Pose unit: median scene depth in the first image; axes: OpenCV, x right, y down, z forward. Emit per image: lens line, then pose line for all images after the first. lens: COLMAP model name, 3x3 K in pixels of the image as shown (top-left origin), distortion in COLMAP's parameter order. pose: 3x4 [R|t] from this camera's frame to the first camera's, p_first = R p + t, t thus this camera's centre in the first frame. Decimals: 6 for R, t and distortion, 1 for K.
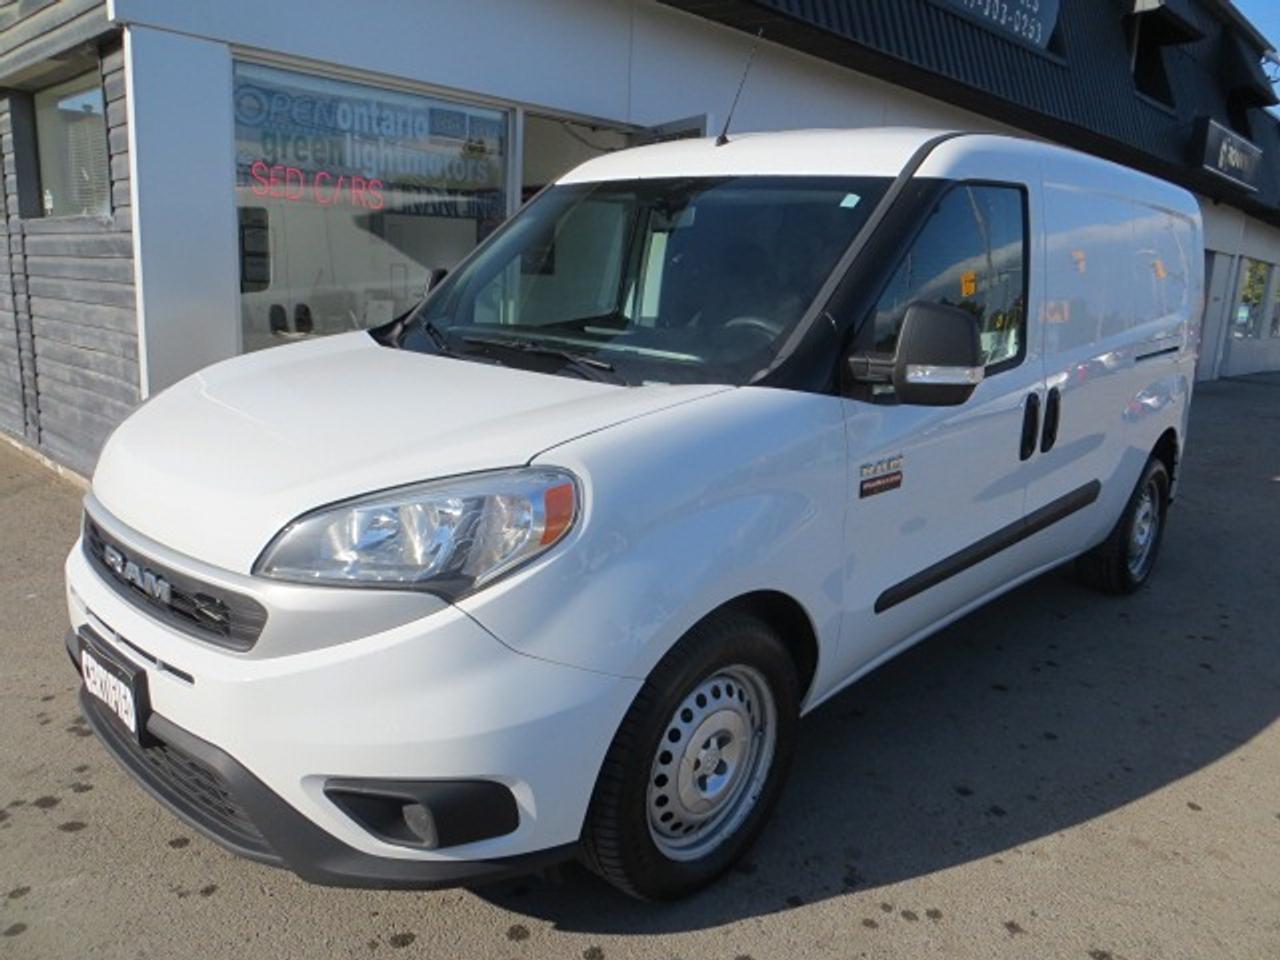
lens RADIAL K [[949.0, 0, 641.3], [0, 949.0, 471.4], [0, 0, 1]] dist [-0.011005, -0.000488]
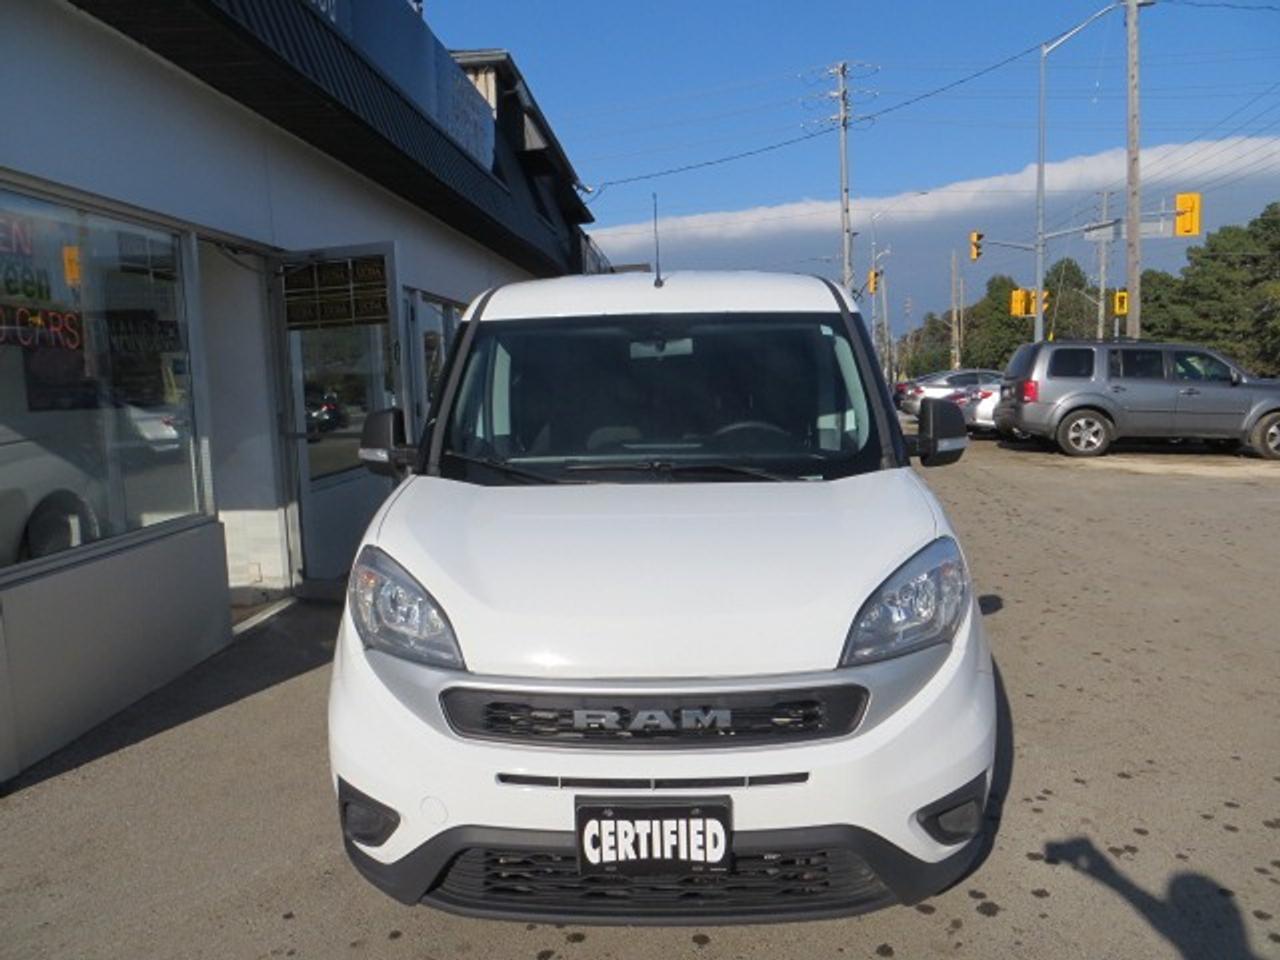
lens RADIAL K [[949.0, 0, 642.3], [0, 949.0, 480.1], [0, 0, 1]] dist [-0.011005, -0.000488]
pose [[0.774249, -0.148202, 0.615285, -0.539743], [0.198316, 0.980045, -0.013492, -0.065834], [-0.601007, 0.132467, 0.788190, 0.068564]]
